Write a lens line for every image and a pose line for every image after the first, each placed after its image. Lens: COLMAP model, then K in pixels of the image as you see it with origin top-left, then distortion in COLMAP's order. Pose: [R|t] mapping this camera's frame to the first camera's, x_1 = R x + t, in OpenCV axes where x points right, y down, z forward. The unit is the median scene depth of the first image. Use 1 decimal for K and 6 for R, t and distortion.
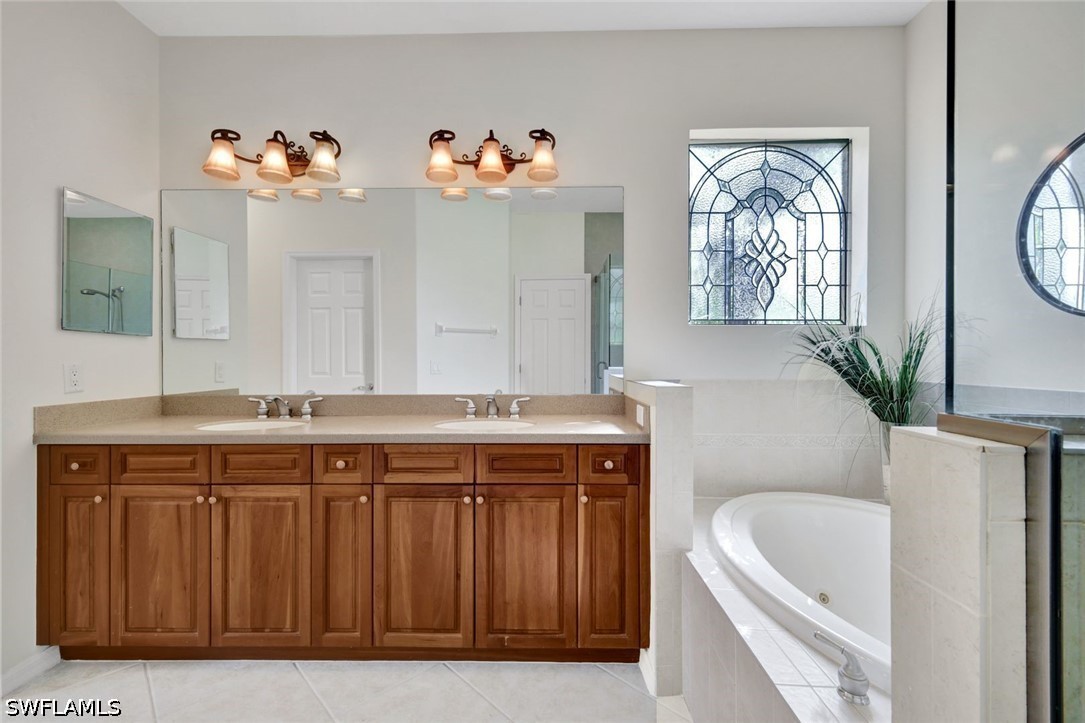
lens RADIAL K [[476.8, 0, 542.5], [0, 476.8, 361.5], [0, 0, 1]] dist [0.019617, -0.000605]
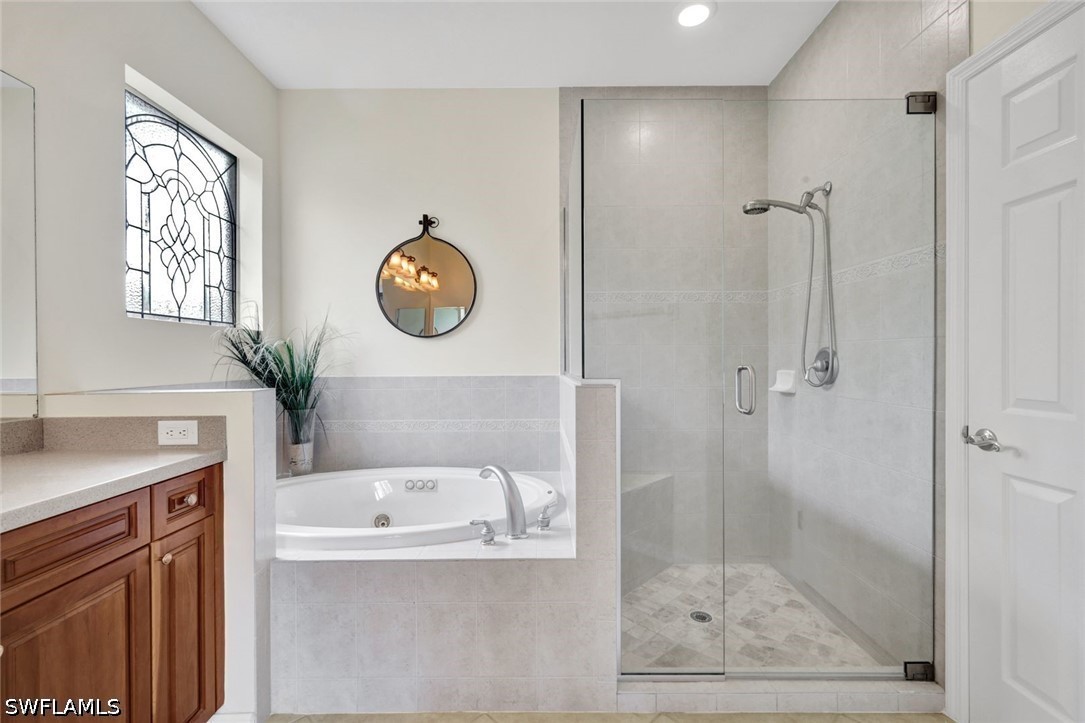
lens RADIAL K [[495.2, 0, 542.5], [0, 495.2, 361.5], [0, 0, 1]] dist [-0.000279, -0.000220]
pose [[-0.018610, -0.004503, 0.999817, -0.480679], [0.017323, 0.999838, 0.004825, 0.003053], [-0.999677, 0.017409, -0.018529, 0.339029]]
